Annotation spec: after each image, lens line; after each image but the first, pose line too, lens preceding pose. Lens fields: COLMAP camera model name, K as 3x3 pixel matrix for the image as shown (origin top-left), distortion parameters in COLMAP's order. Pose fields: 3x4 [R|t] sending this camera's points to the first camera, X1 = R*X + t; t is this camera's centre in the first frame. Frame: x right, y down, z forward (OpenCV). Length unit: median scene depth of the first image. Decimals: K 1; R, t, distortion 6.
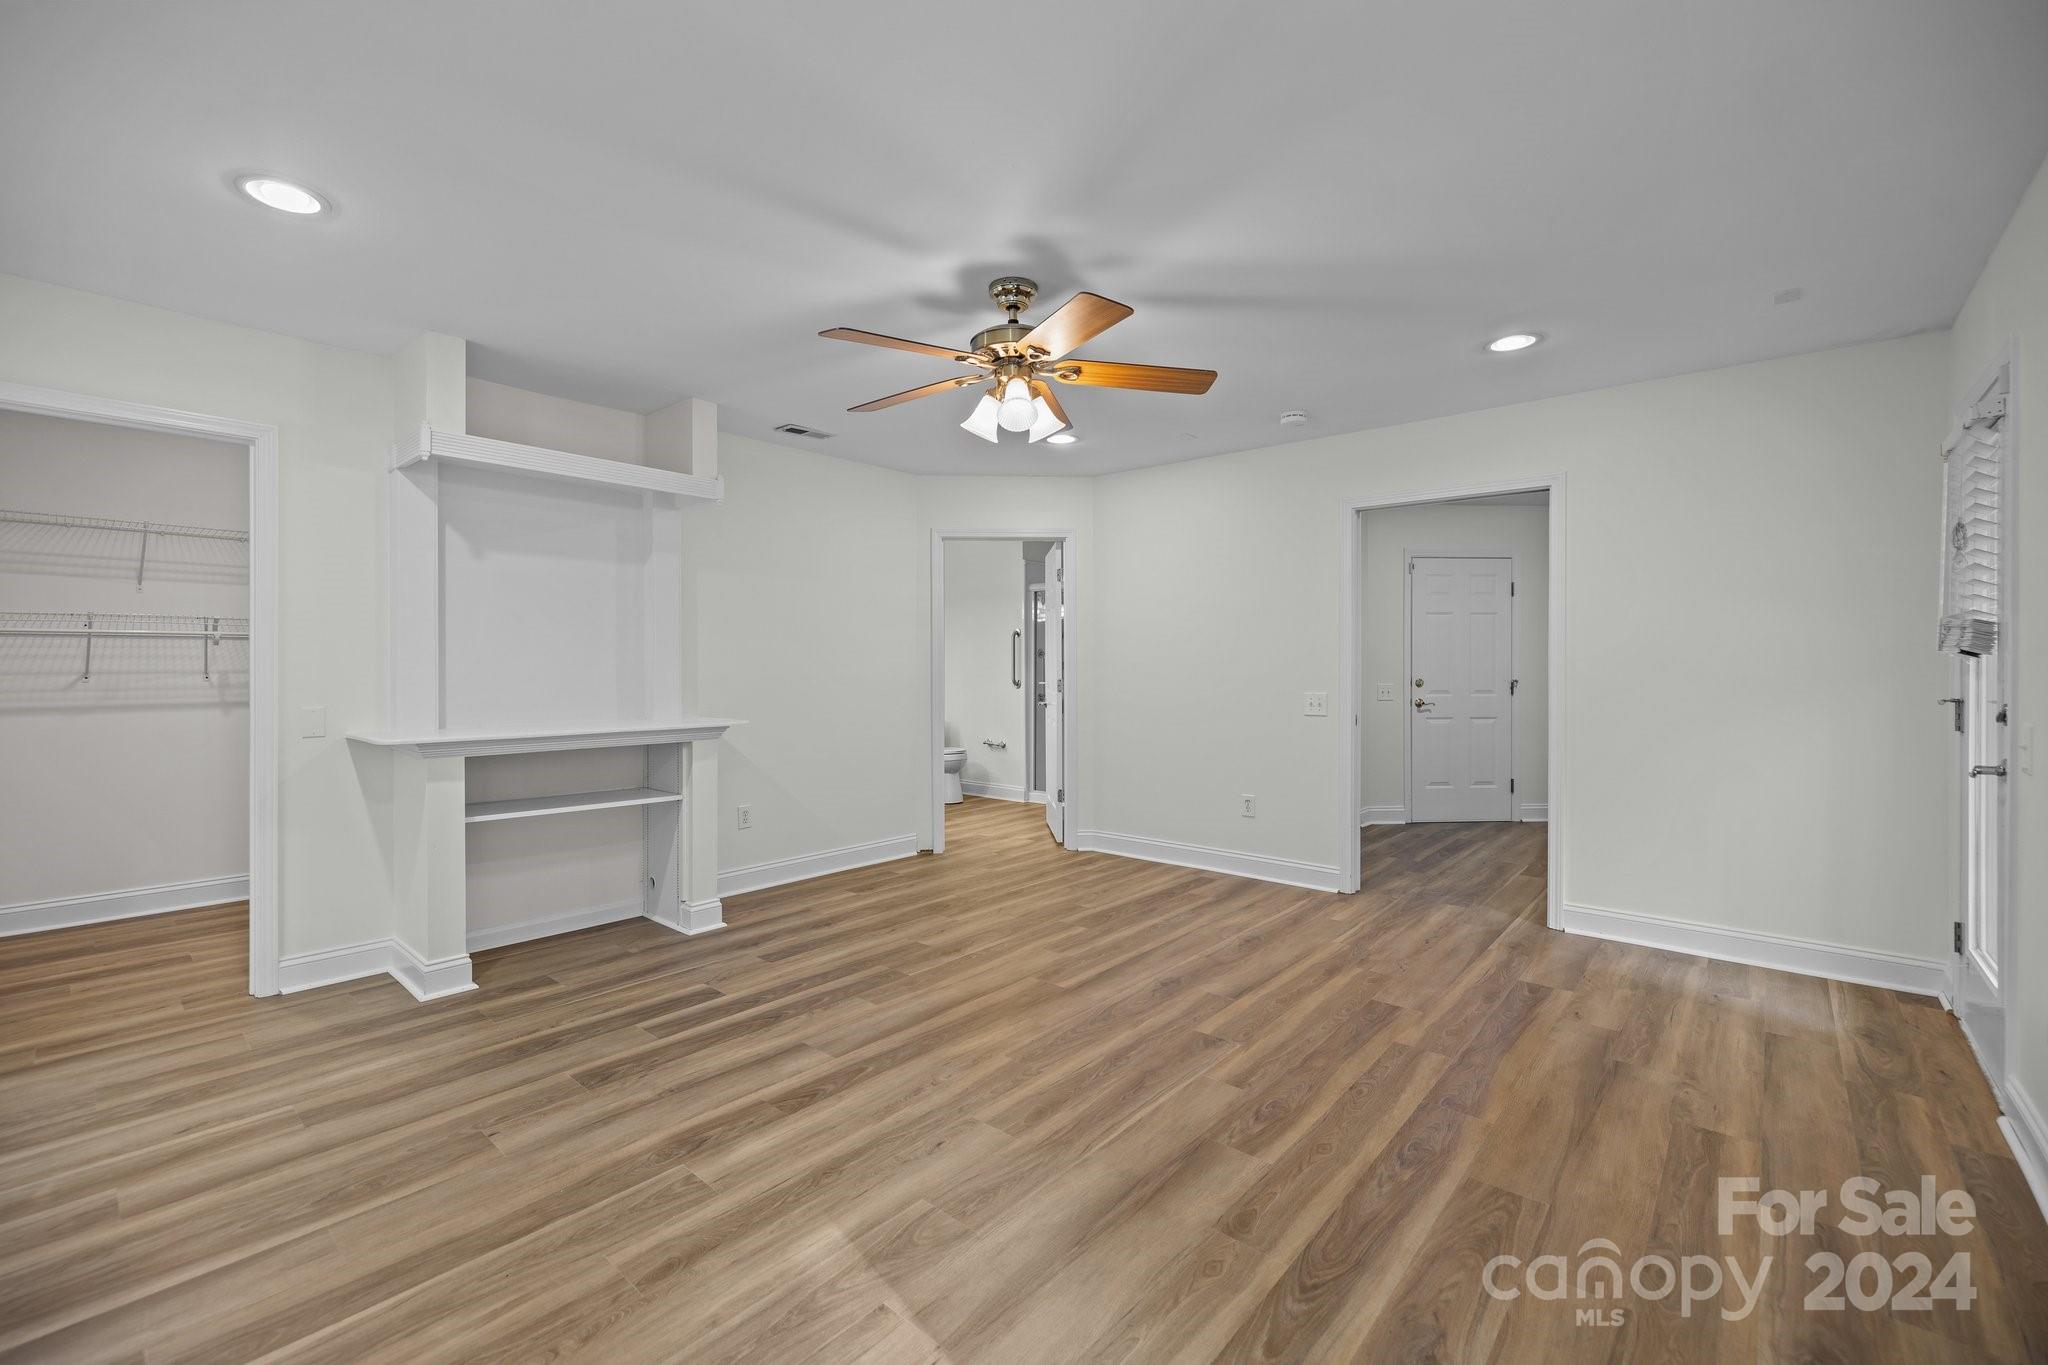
lens RADIAL K [[853.8, 0, 1020.8], [0, 853.8, 675.2], [0, 0, 1]] dist [0.002385, -0.000210]
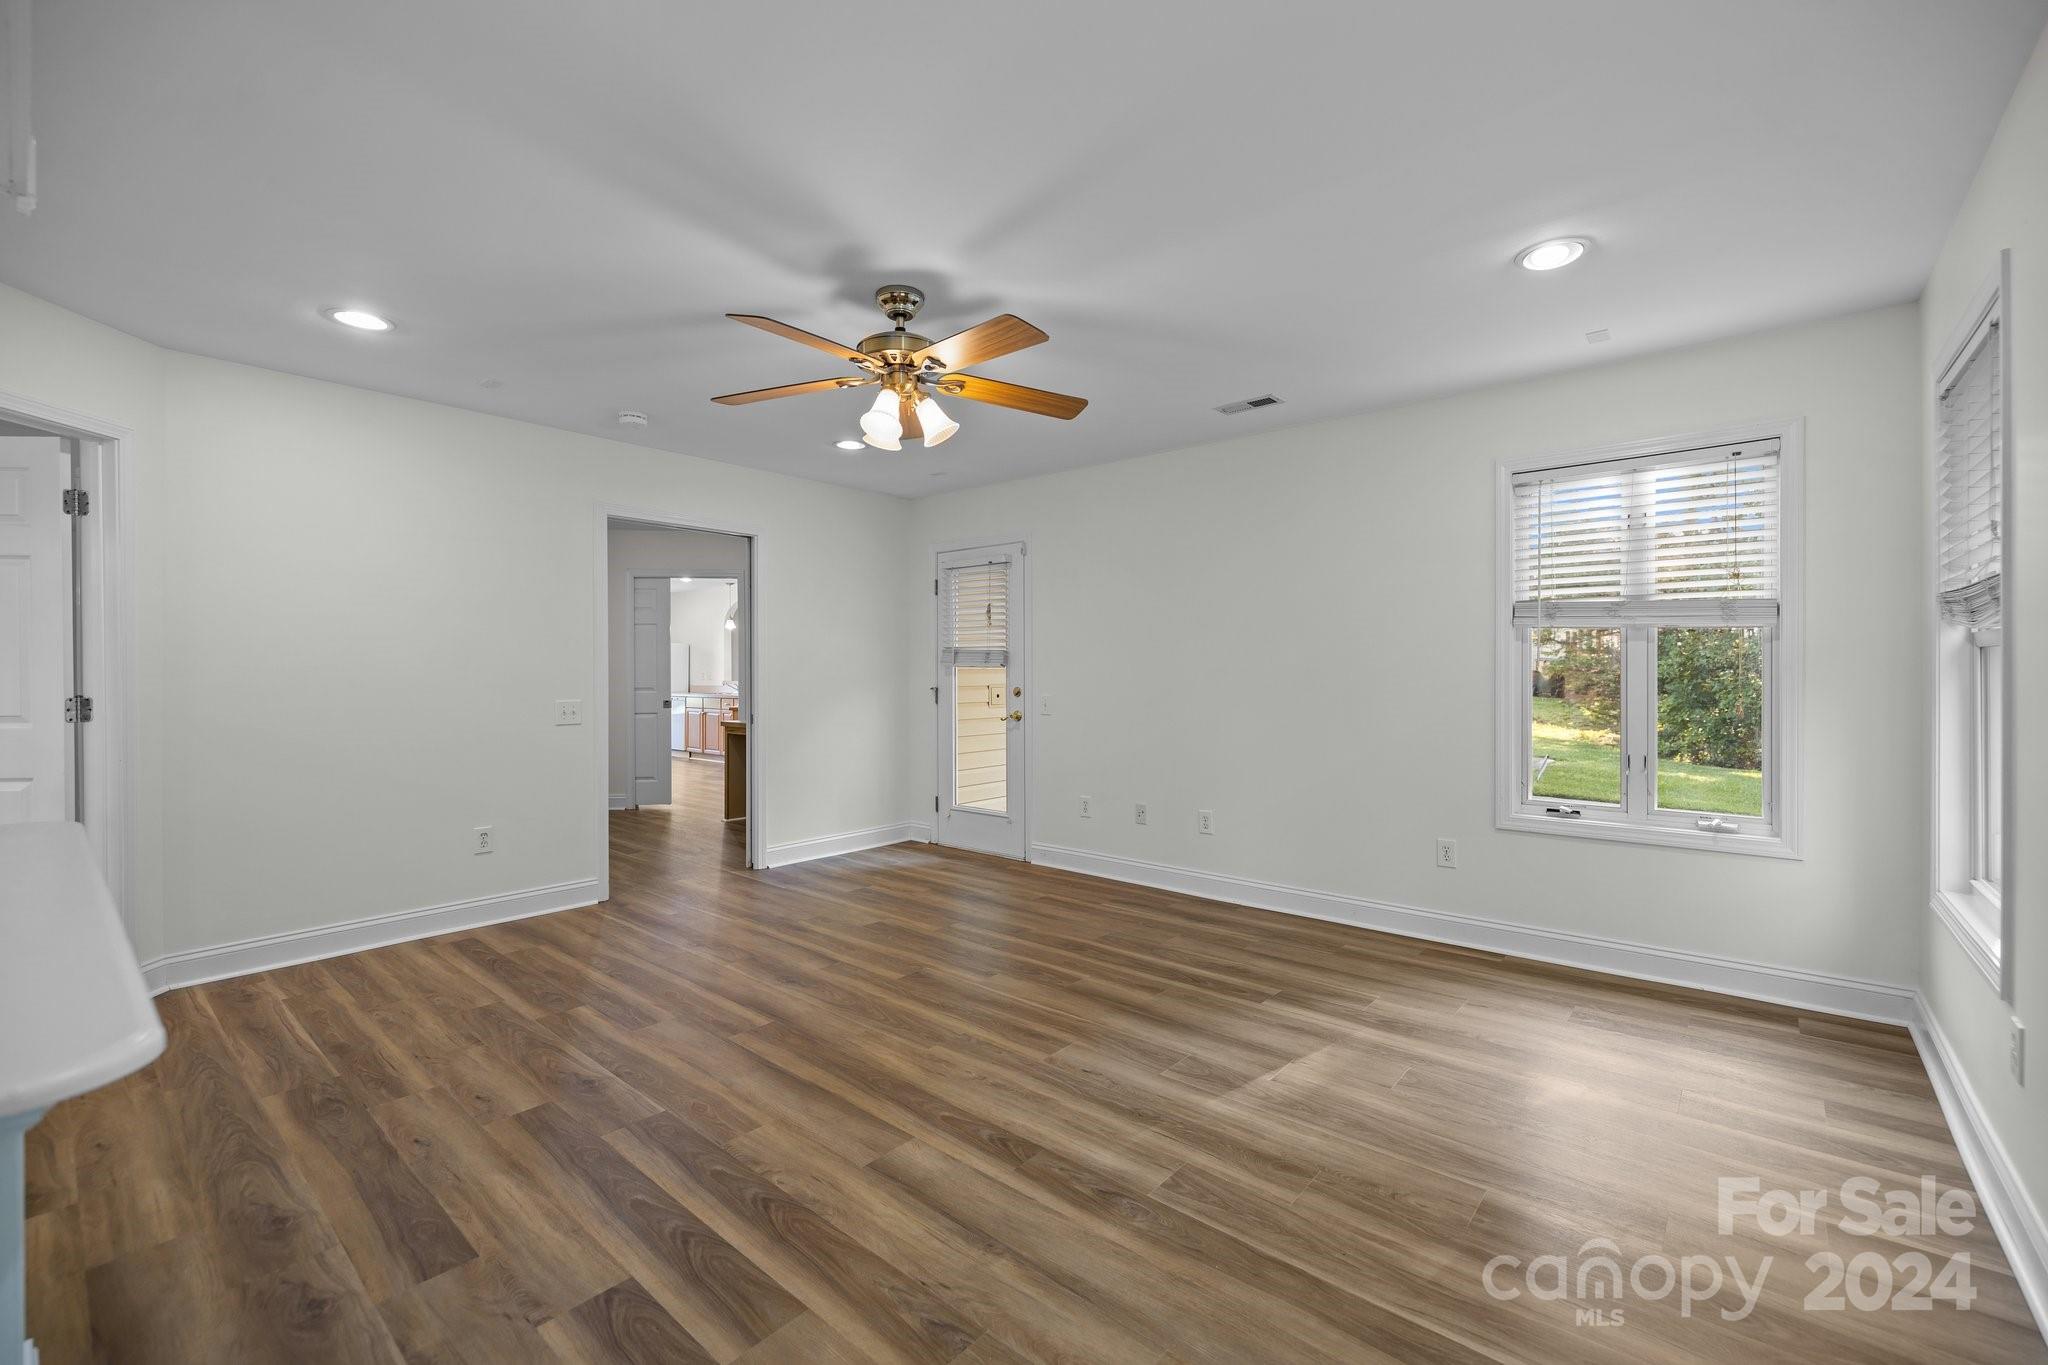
lens RADIAL K [[859.2, 0, 1018.3], [0, 859.2, 665.1], [0, 0, 1]] dist [0.000845, -0.000373]
pose [[-0.006010, 0.008751, 0.999944, -1.067755], [0.013860, 0.999866, -0.008667, -0.004448], [-0.999886, 0.013807, -0.006130, 0.903597]]
